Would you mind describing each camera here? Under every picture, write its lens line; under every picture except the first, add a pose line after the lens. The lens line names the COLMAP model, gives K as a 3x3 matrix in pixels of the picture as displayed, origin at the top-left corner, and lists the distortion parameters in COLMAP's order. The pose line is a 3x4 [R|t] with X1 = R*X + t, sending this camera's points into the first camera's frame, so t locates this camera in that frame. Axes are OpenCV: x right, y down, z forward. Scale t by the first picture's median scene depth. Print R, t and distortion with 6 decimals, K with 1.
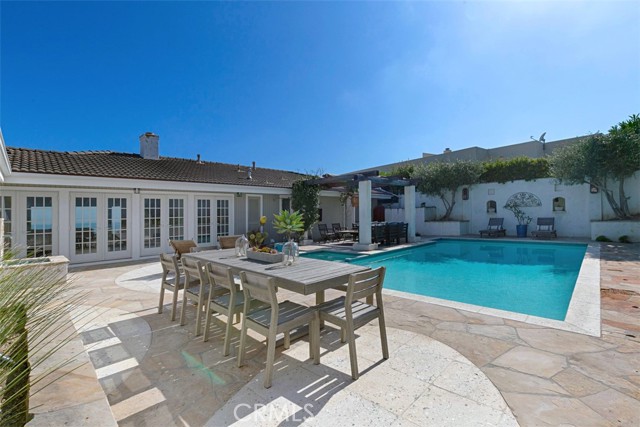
lens RADIAL K [[285.3, 0, 324.1], [0, 285.3, 218.6], [0, 0, 1]] dist [-0.003092, -0.000786]
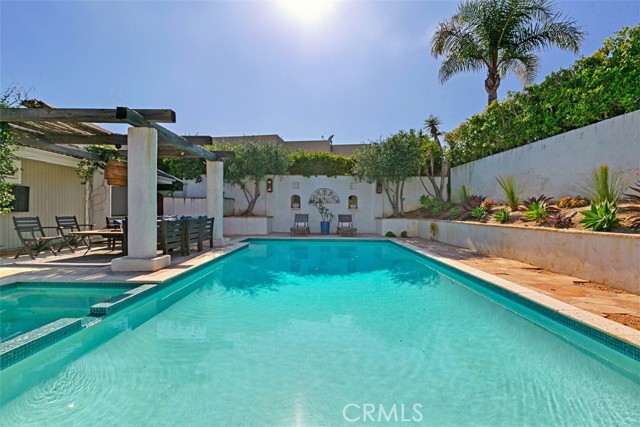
lens RADIAL K [[285.3, 0, 318.8], [0, 285.3, 221.0], [0, 0, 1]] dist [-0.003092, -0.000786]
pose [[0.726049, 0.008397, 0.687592, 0.019631], [-0.018450, 0.999803, 0.007273, 0.012691], [-0.687396, -0.017967, 0.726061, 0.317375]]
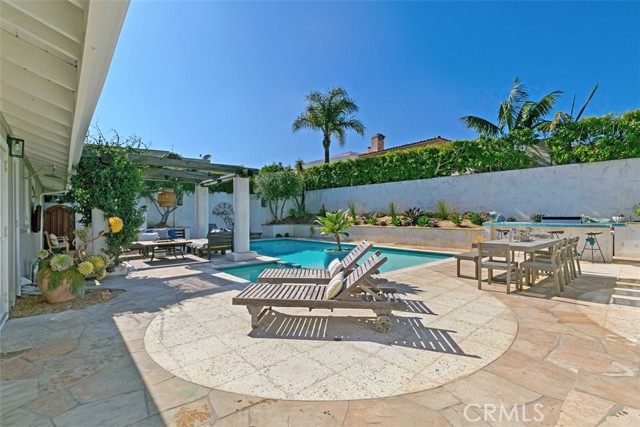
lens RADIAL K [[285.3, 0, 317.9], [0, 285.3, 216.3], [0, 0, 1]] dist [-0.003092, -0.000786]
pose [[0.121191, 0.027208, 0.992256, -0.476859], [0.017252, 0.999416, -0.029512, 0.010781], [-0.992479, 0.020695, 0.120651, 0.470984]]
